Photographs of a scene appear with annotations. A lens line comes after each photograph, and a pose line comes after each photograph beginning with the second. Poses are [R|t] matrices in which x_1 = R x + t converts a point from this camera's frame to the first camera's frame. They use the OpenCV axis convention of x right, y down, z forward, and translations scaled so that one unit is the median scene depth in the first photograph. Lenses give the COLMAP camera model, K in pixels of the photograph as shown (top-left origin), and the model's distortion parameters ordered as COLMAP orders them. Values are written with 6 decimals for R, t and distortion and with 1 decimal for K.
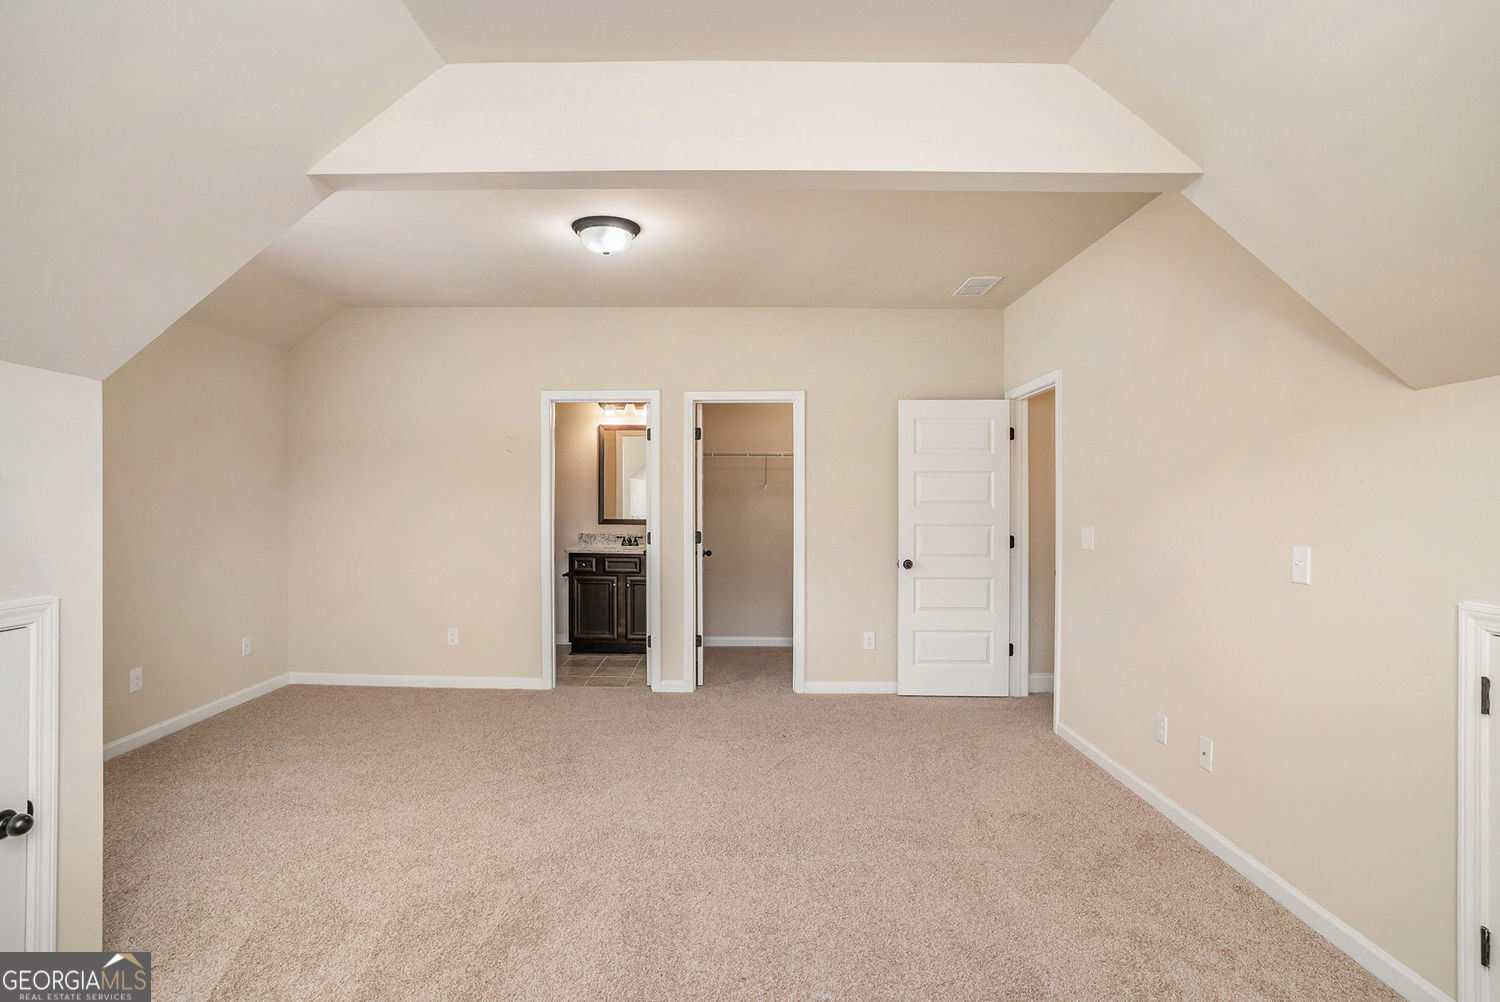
lens RADIAL K [[773.2, 0, 743.4], [0, 773.2, 507.5], [0, 0, 1]] dist [-0.087146, 0.054174]
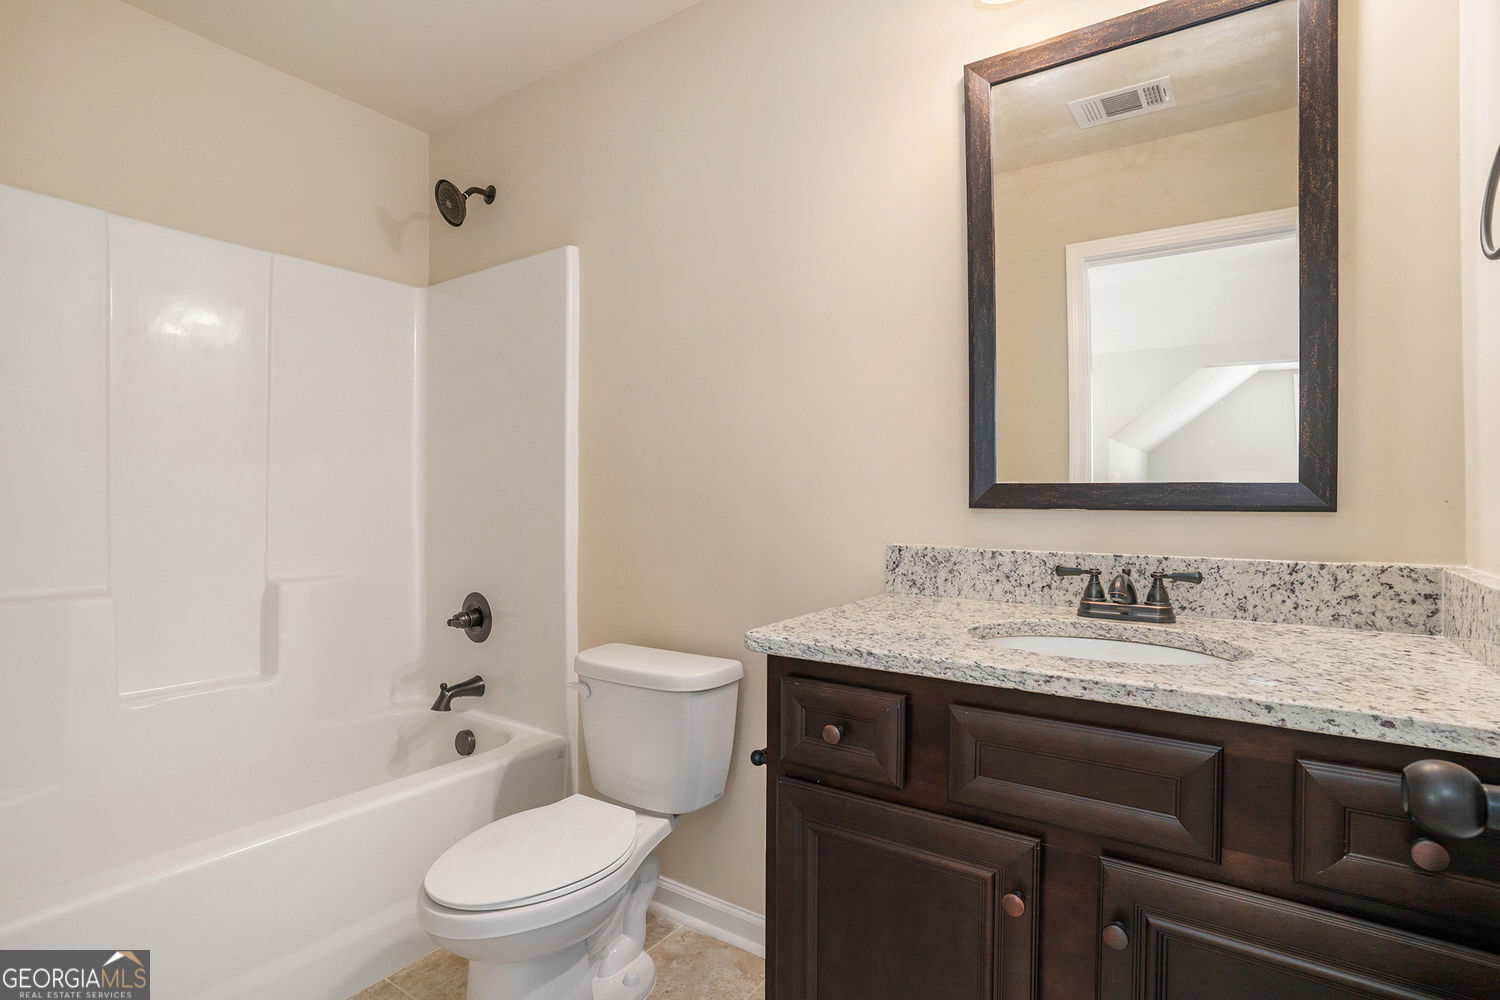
lens RADIAL K [[773.2, 0, 743.4], [0, 773.2, 506.5], [0, 0, 1]] dist [-0.087146, 0.054174]
pose [[0.831157, 0.001336, -0.556037, -0.120314], [-0.008222, 0.999917, -0.009888, 0.024631], [0.555978, 0.012791, 0.831099, 0.787055]]
